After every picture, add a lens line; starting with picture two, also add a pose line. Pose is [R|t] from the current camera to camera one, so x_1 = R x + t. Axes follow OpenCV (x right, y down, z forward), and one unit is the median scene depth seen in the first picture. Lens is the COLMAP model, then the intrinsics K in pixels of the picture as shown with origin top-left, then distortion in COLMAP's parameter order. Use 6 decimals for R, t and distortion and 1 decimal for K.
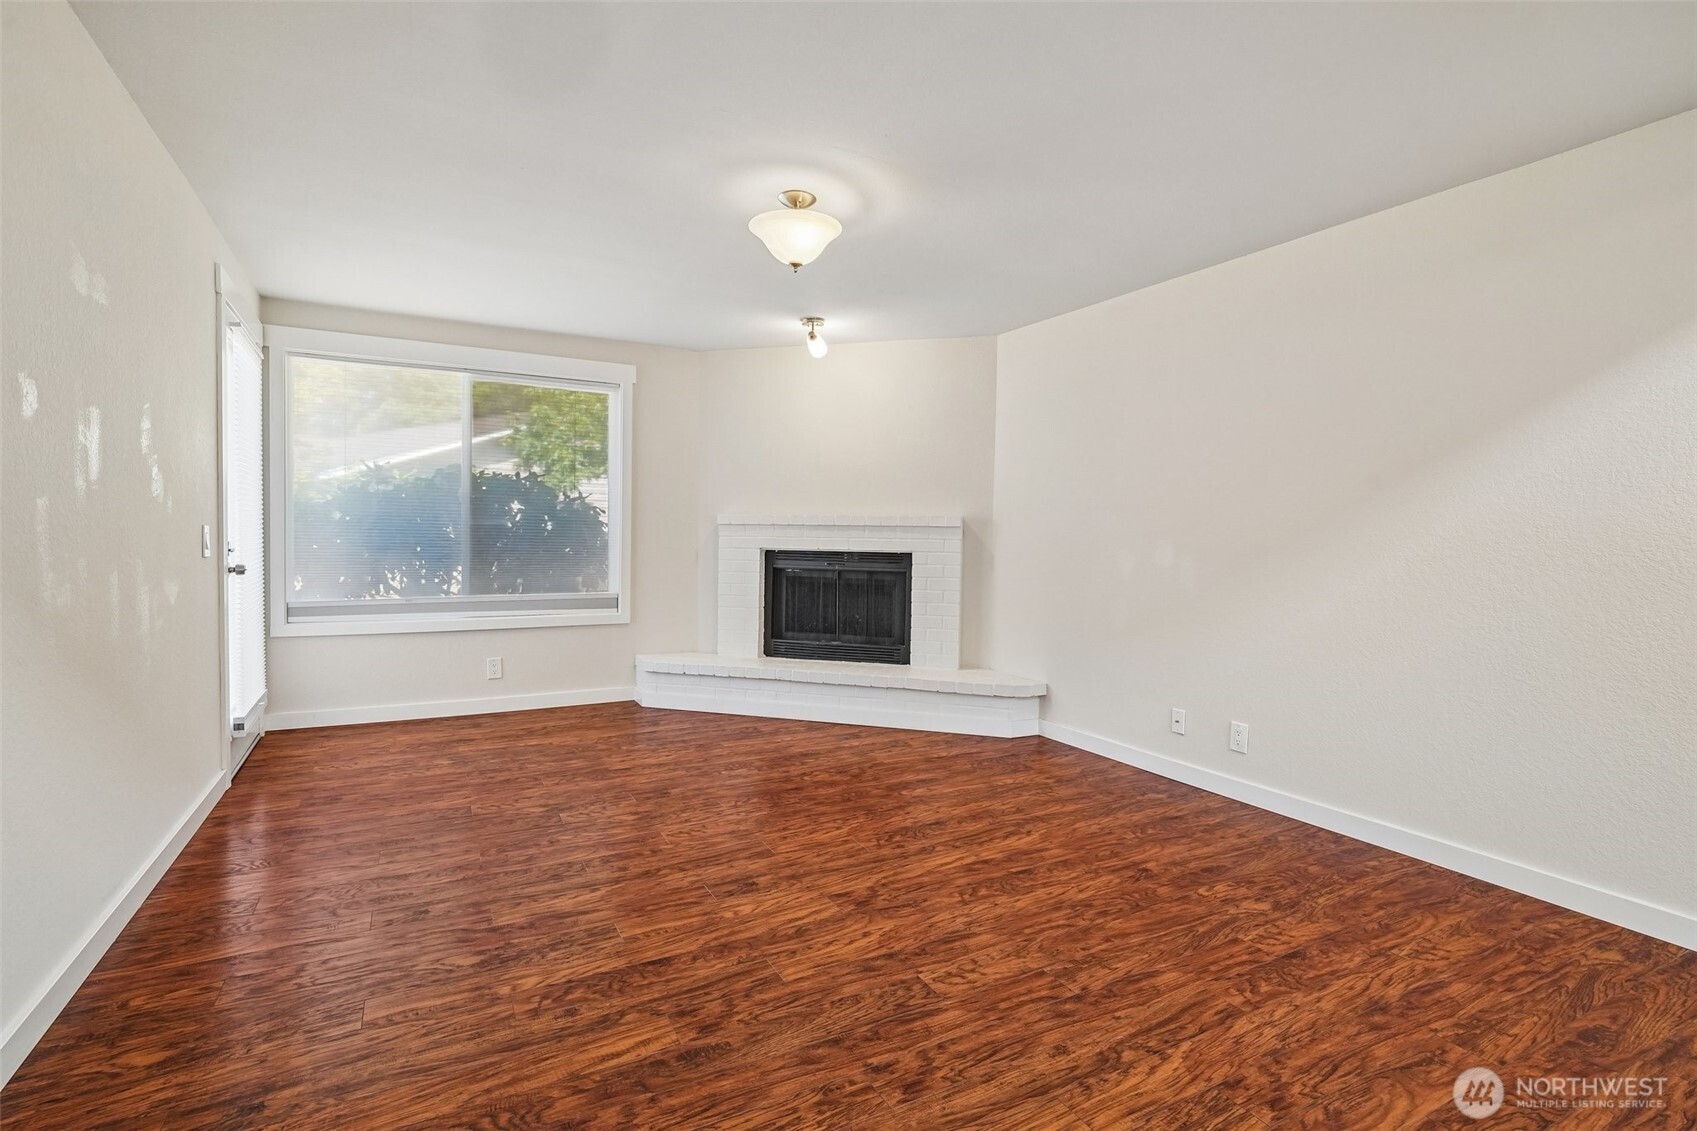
lens RADIAL K [[802.0, 0, 858.0], [0, 802.0, 559.7], [0, 0, 1]] dist [-0.017925, 0.010438]
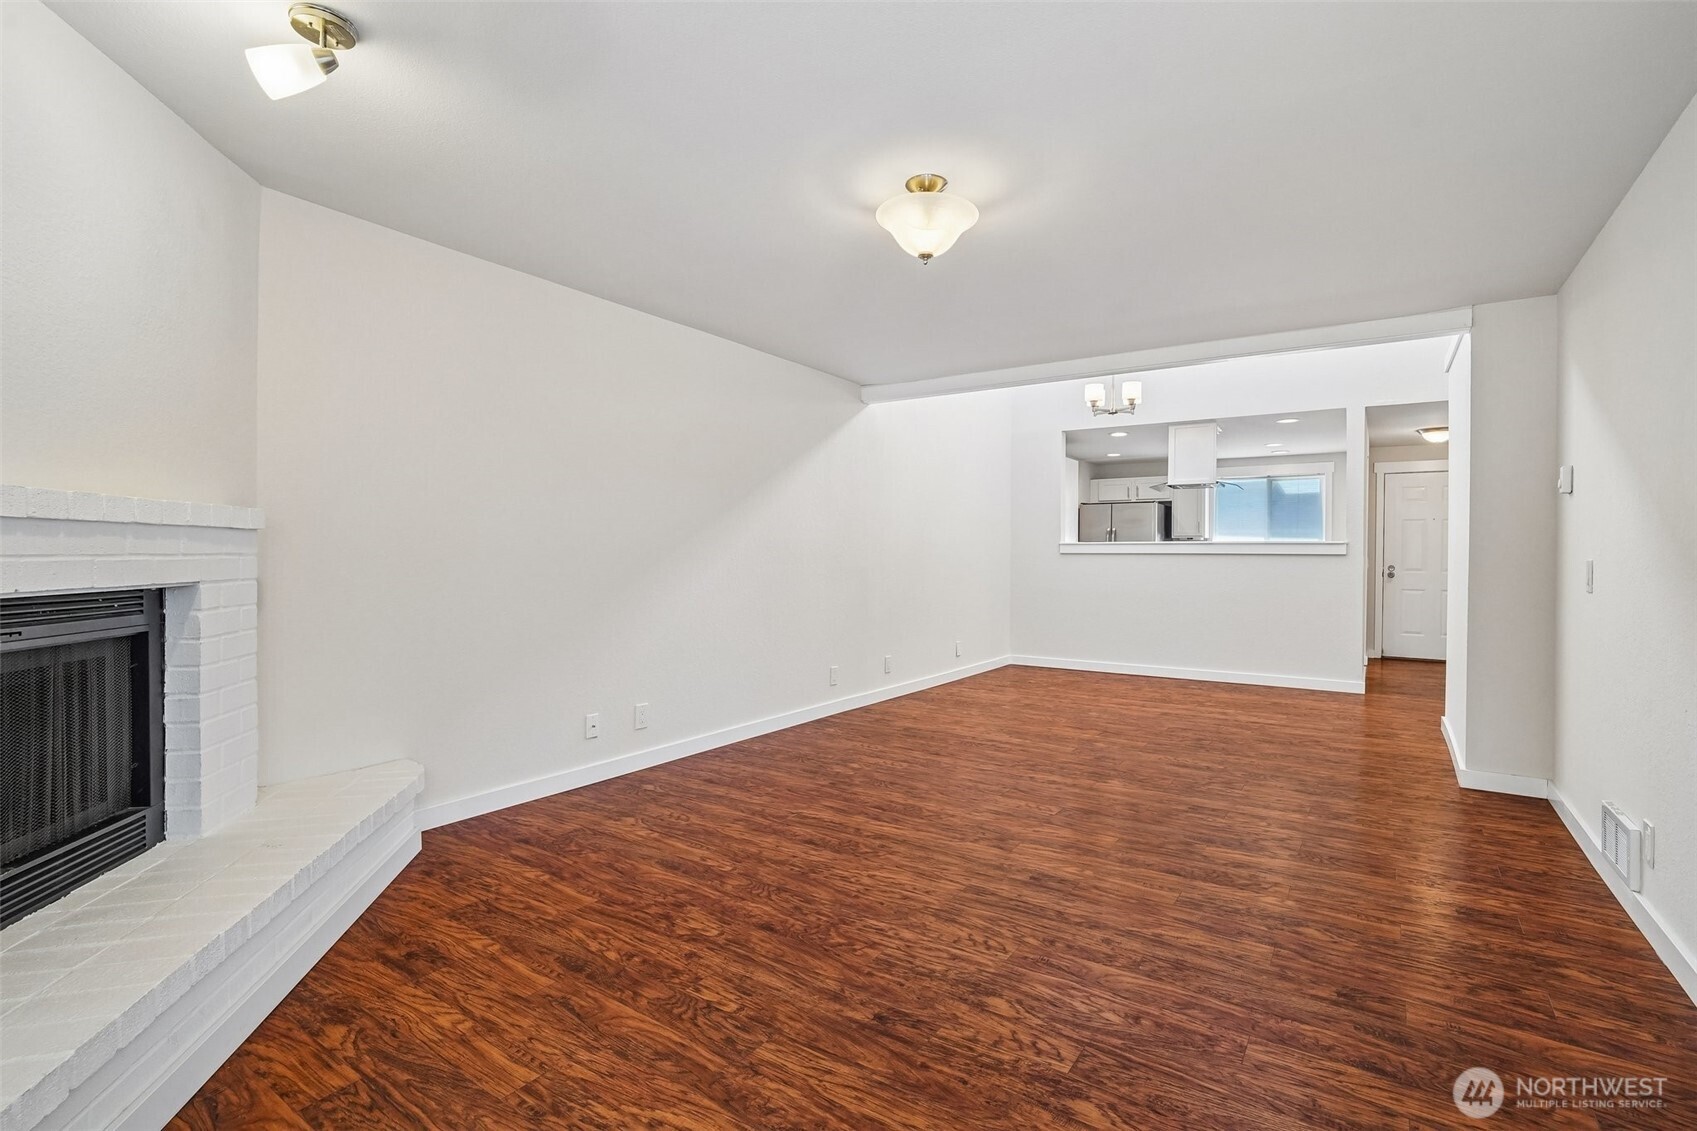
lens RADIAL K [[802.0, 0, 850.1], [0, 802.0, 593.3], [0, 0, 1]] dist [-0.017925, 0.010438]
pose [[-0.452885, -0.065918, 0.889129, -0.722146], [0.013606, 0.996636, 0.080818, -0.052480], [-0.891465, 0.048699, -0.450465, 1.277764]]
